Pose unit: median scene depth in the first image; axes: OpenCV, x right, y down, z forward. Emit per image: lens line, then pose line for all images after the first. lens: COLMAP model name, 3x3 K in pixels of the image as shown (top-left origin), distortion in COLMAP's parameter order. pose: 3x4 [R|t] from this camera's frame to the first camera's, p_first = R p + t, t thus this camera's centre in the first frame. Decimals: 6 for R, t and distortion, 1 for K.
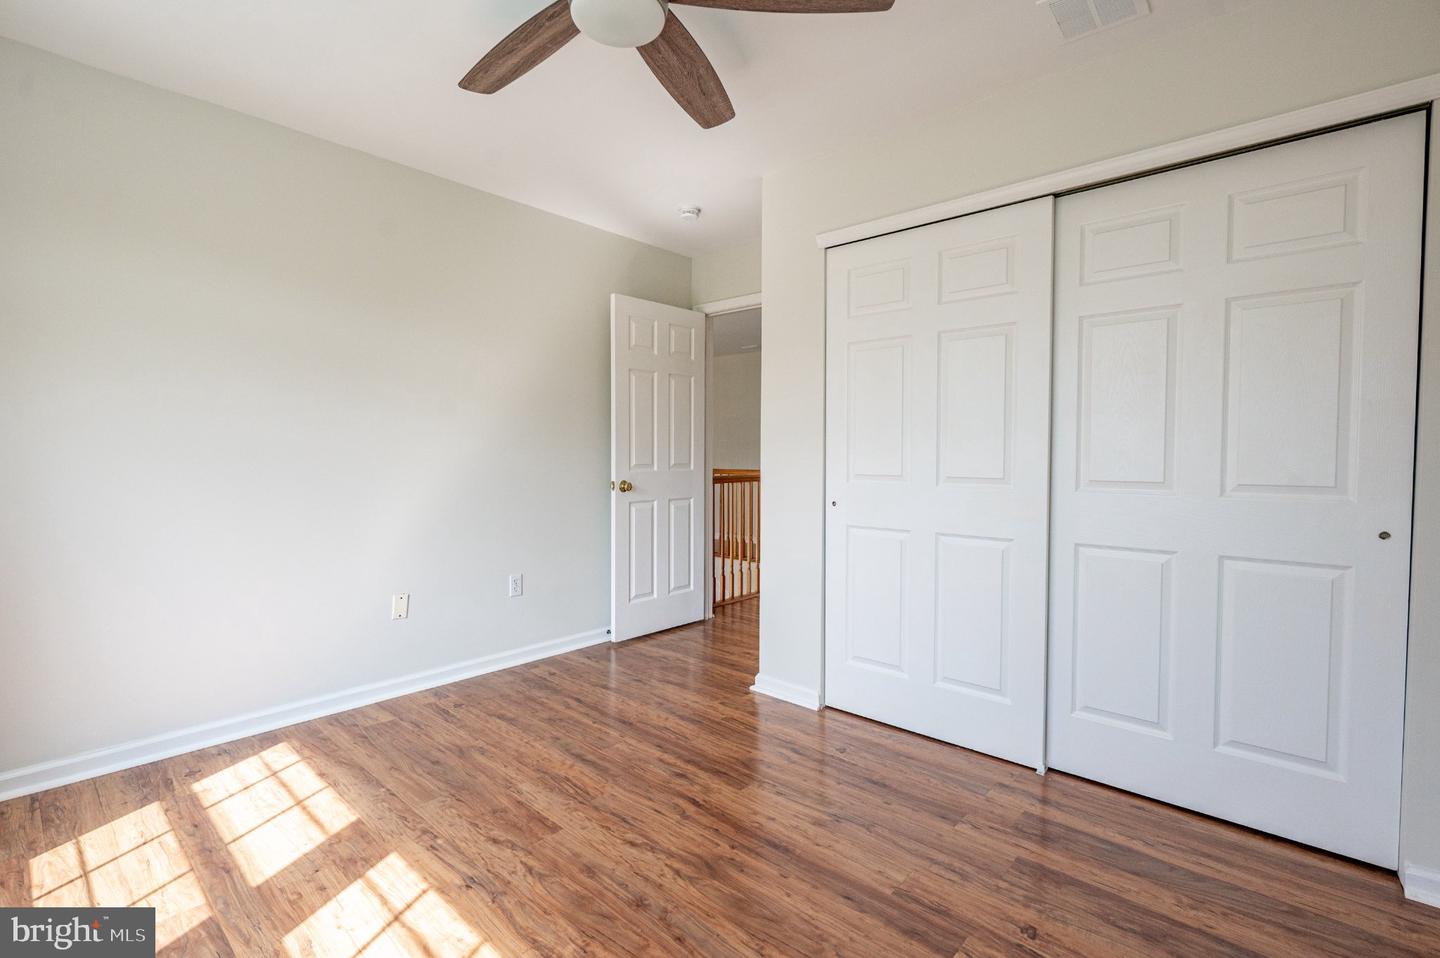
lens RADIAL K [[643.7, 0, 718.6], [0, 643.7, 475.4], [0, 0, 1]] dist [-0.002162, 0.001351]
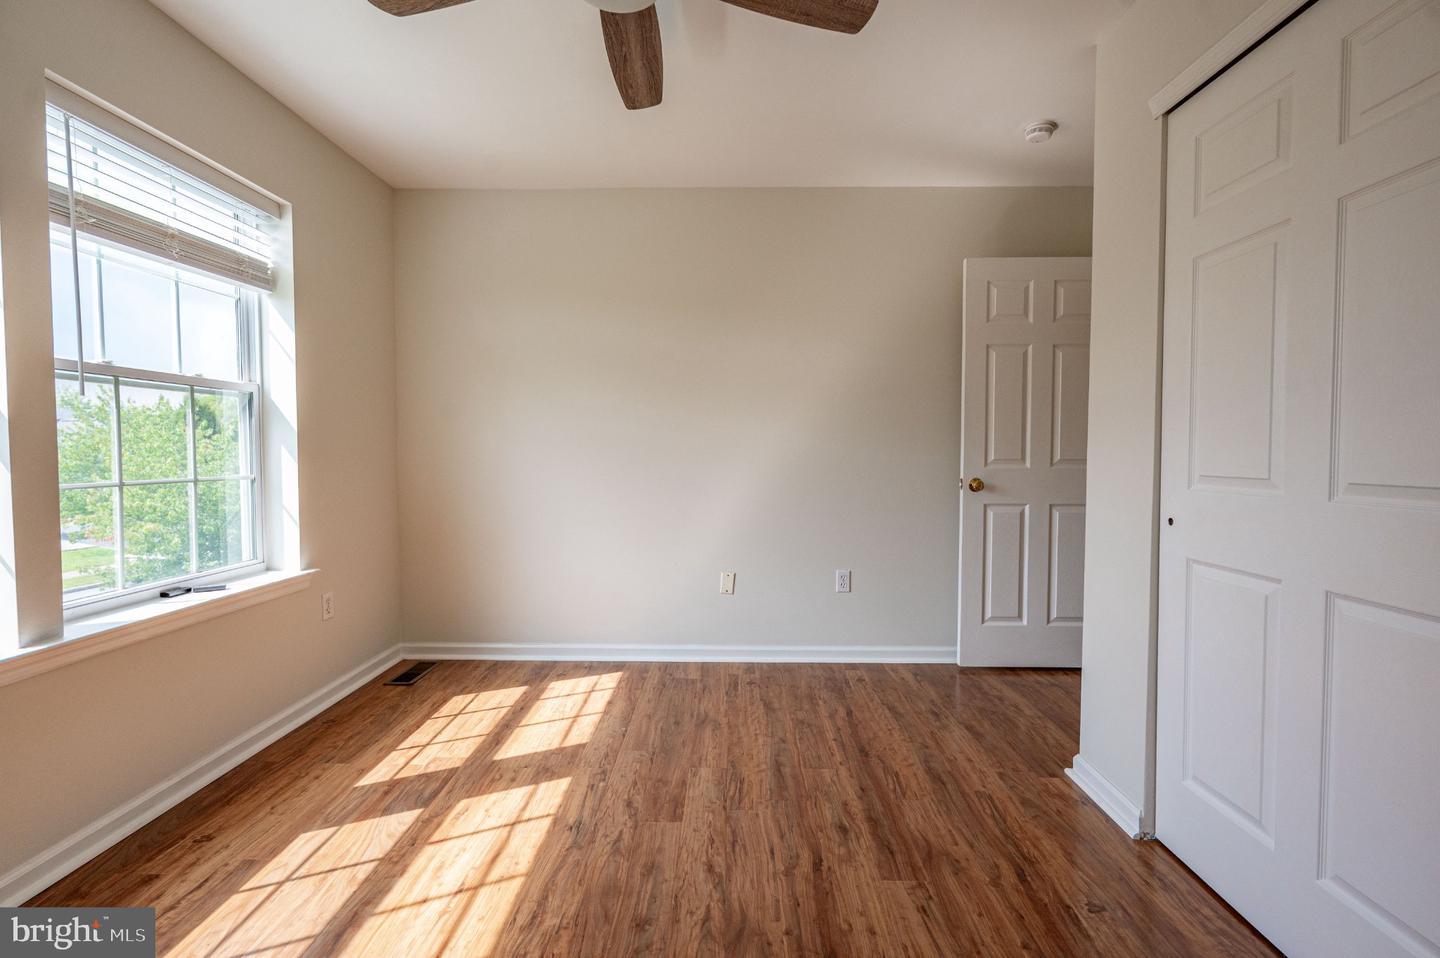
lens RADIAL K [[643.7, 0, 732.4], [0, 643.7, 477.3], [0, 0, 1]] dist [-0.002162, 0.001351]
pose [[0.665613, 0.028350, -0.745758, 0.434190], [-0.024947, 0.999565, 0.015732, 0.002373], [0.745880, 0.008133, 0.666031, 0.322861]]
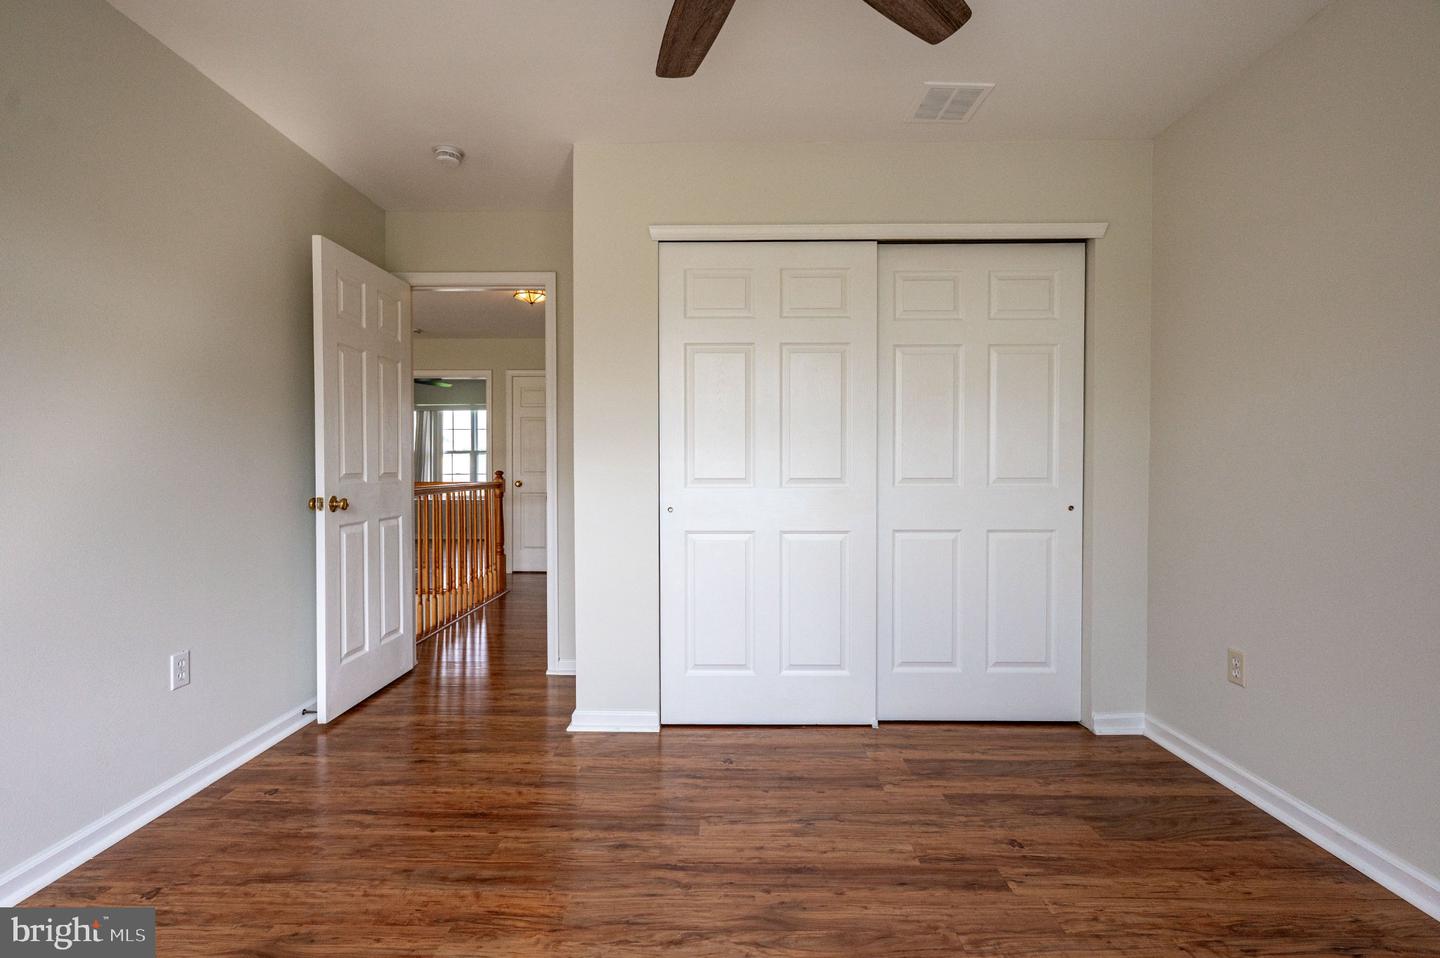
lens RADIAL K [[643.7, 0, 712.0], [0, 643.7, 479.9], [0, 0, 1]] dist [-0.002162, 0.001351]
pose [[0.758499, -0.018760, 0.651404, -0.475841], [0.026282, 0.999653, -0.001813, 0.003319], [-0.651144, 0.018495, 0.758729, 0.280917]]
